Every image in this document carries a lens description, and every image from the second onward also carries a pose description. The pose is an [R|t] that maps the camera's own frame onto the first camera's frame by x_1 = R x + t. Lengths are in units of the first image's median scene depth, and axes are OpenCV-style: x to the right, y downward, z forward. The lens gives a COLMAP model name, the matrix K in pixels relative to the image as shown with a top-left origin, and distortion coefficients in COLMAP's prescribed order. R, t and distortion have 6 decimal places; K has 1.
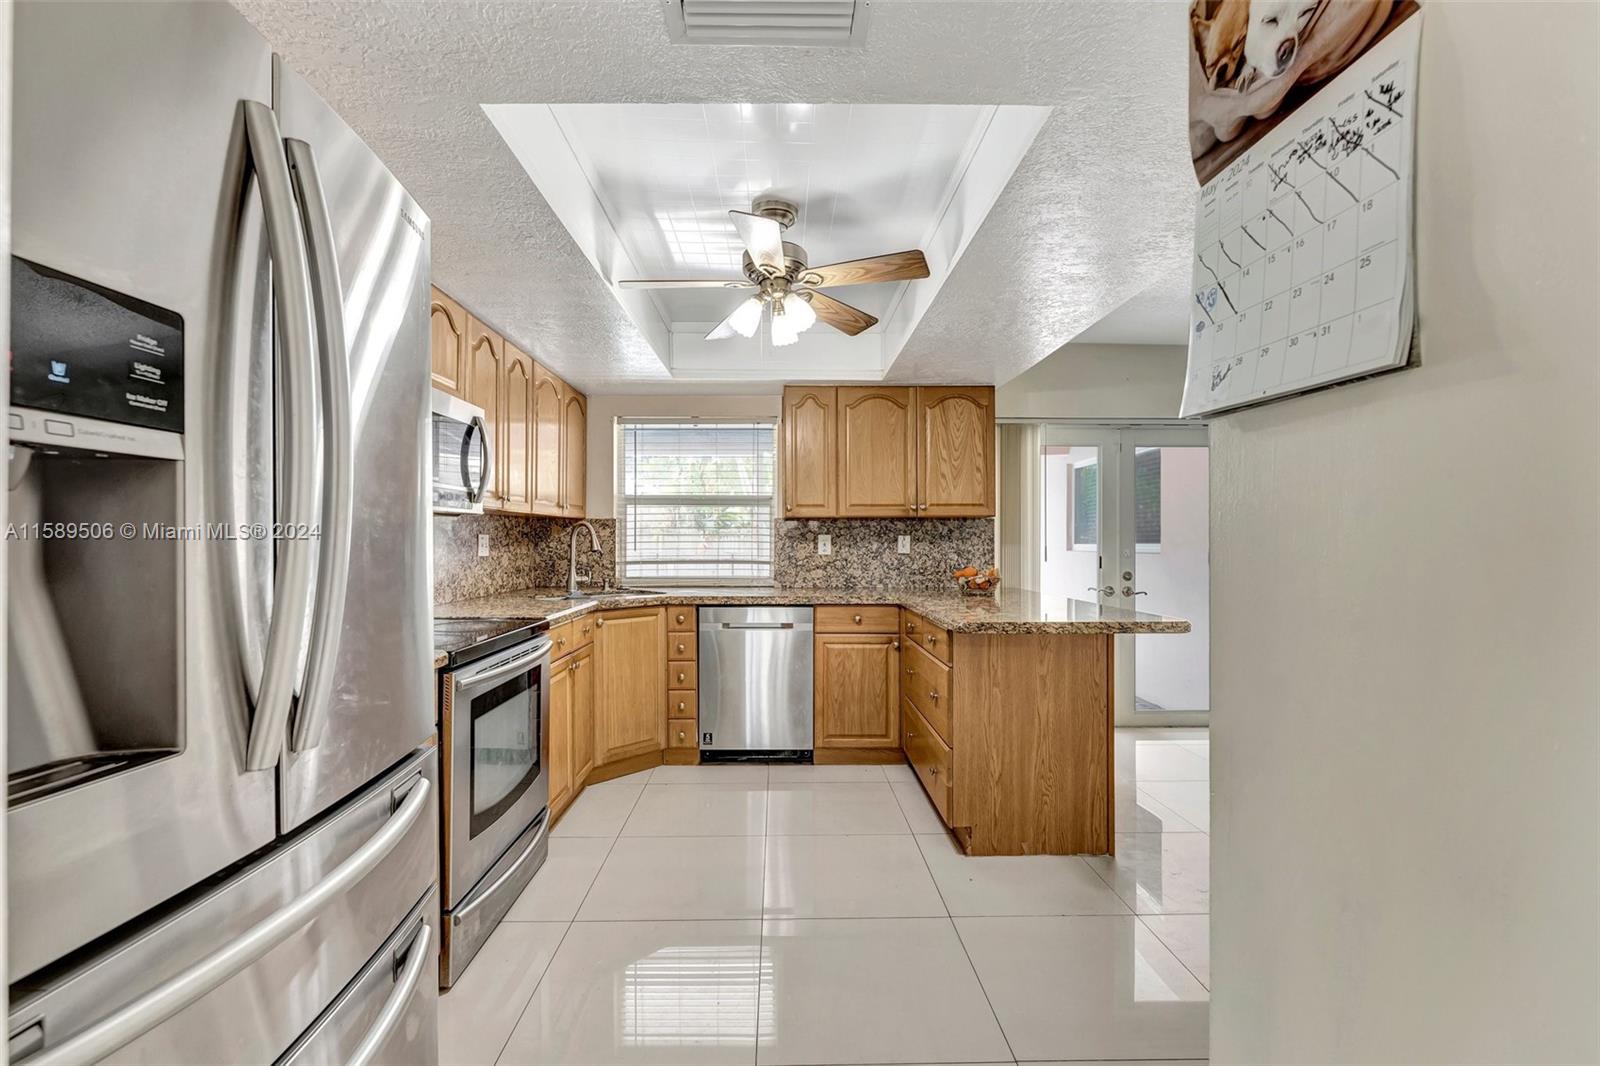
lens RADIAL K [[684.7, 0, 785.6], [0, 684.7, 534.3], [0, 0, 1]] dist [-0.012298, -0.000077]
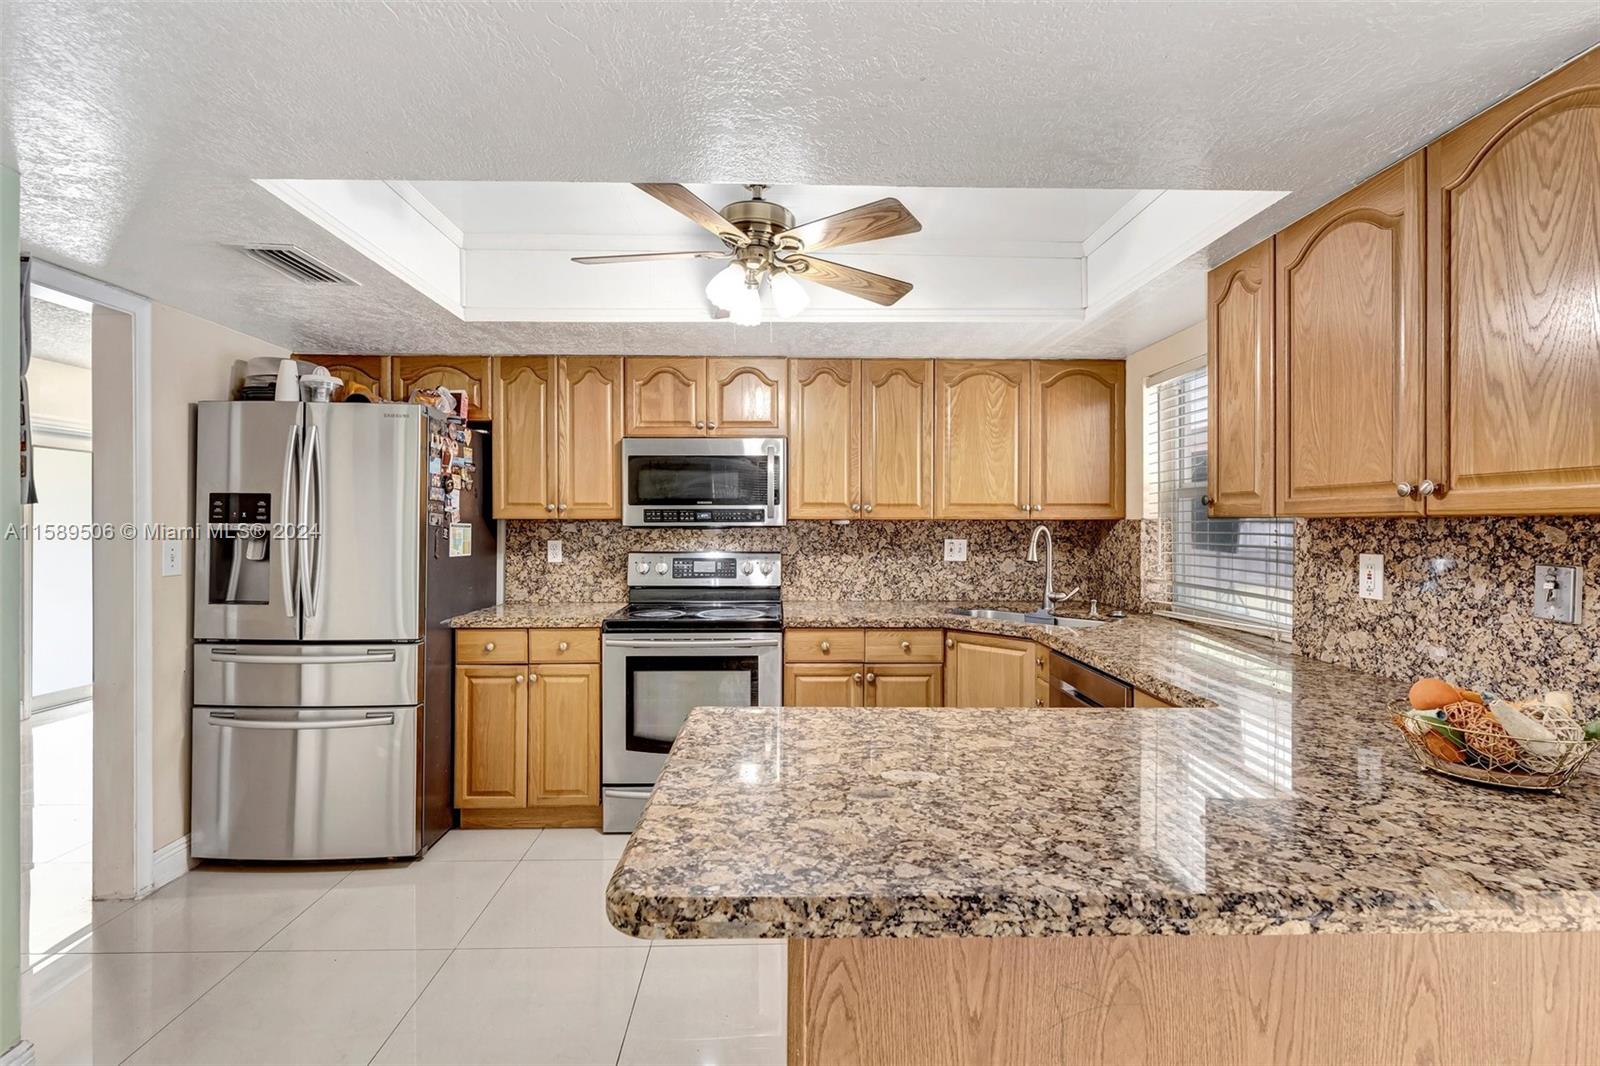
lens RADIAL K [[752.4, 0, 802.1], [0, 752.4, 524.5], [0, 0, 1]] dist [-0.002330, -0.001083]
pose [[0.004539, 0.005089, -0.999977, 0.544038], [0.004735, 0.999976, 0.005111, -0.022836], [0.999978, -0.004758, 0.004515, 0.630860]]
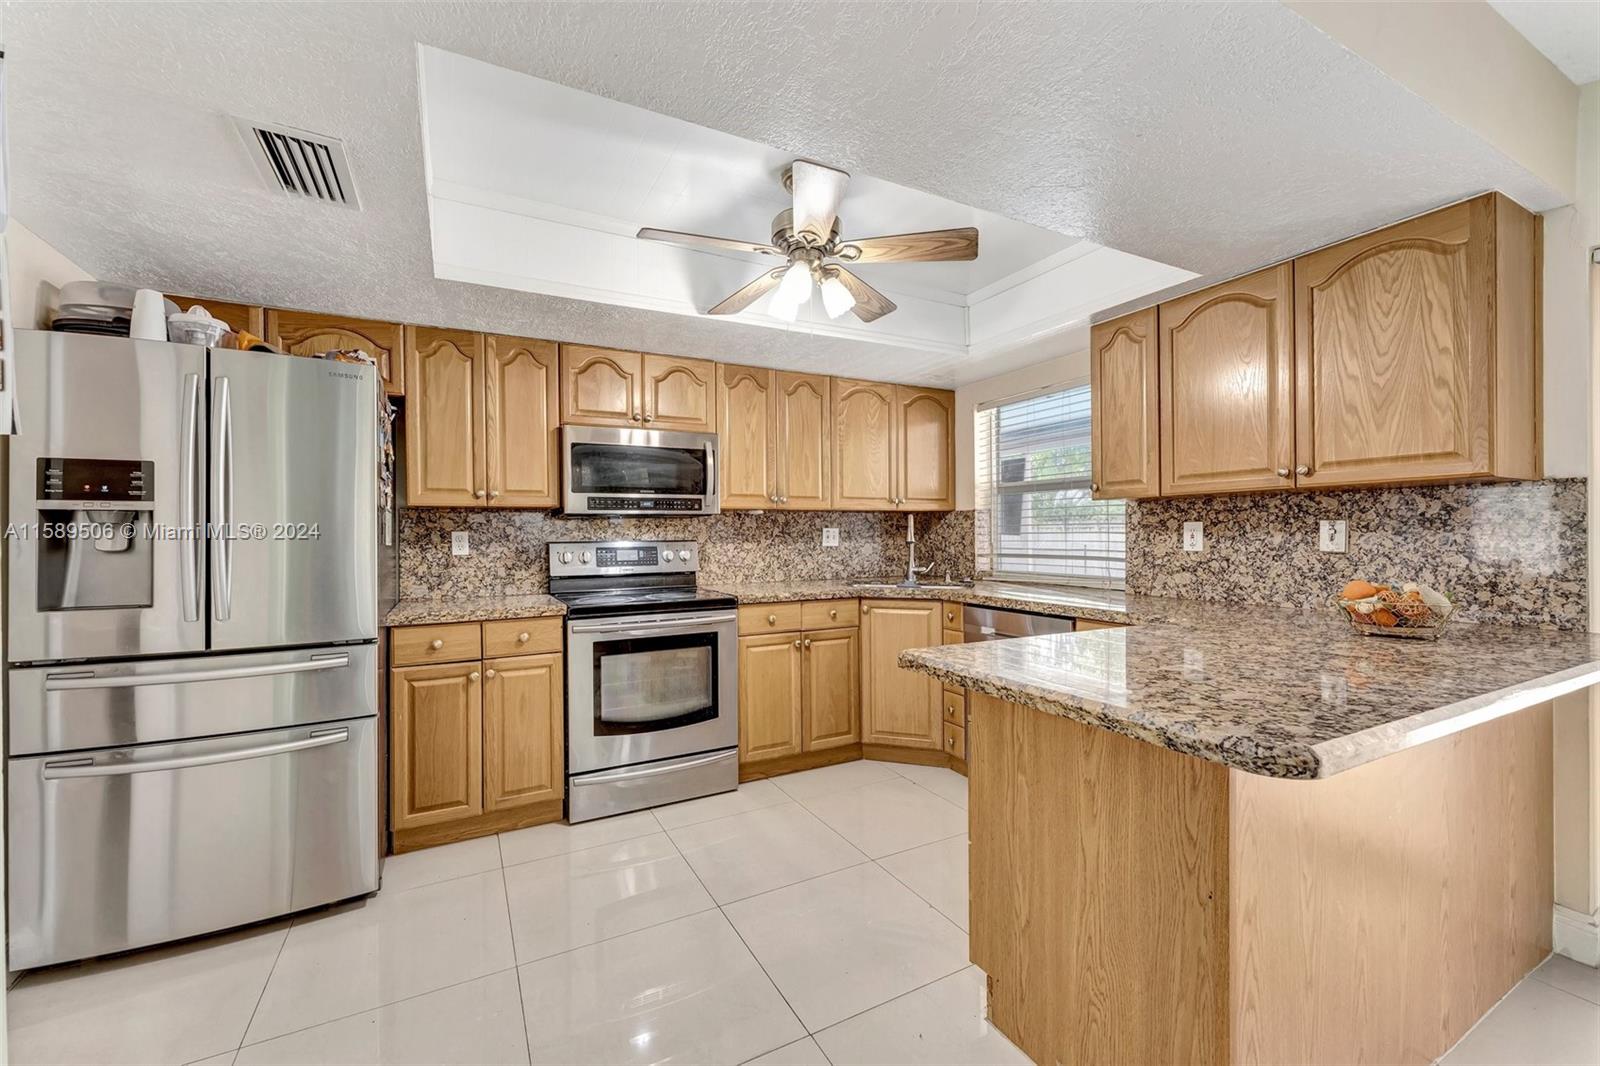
lens RADIAL K [[646.3, 0, 798.7], [0, 646.3, 536.5], [0, 0, 1]] dist [0.000907, -0.001114]
pose [[0.444673, 0.000816, -0.895692, 0.461480], [0.014838, 0.999856, 0.008278, 0.004114], [0.895570, -0.016971, 0.444597, 0.361242]]
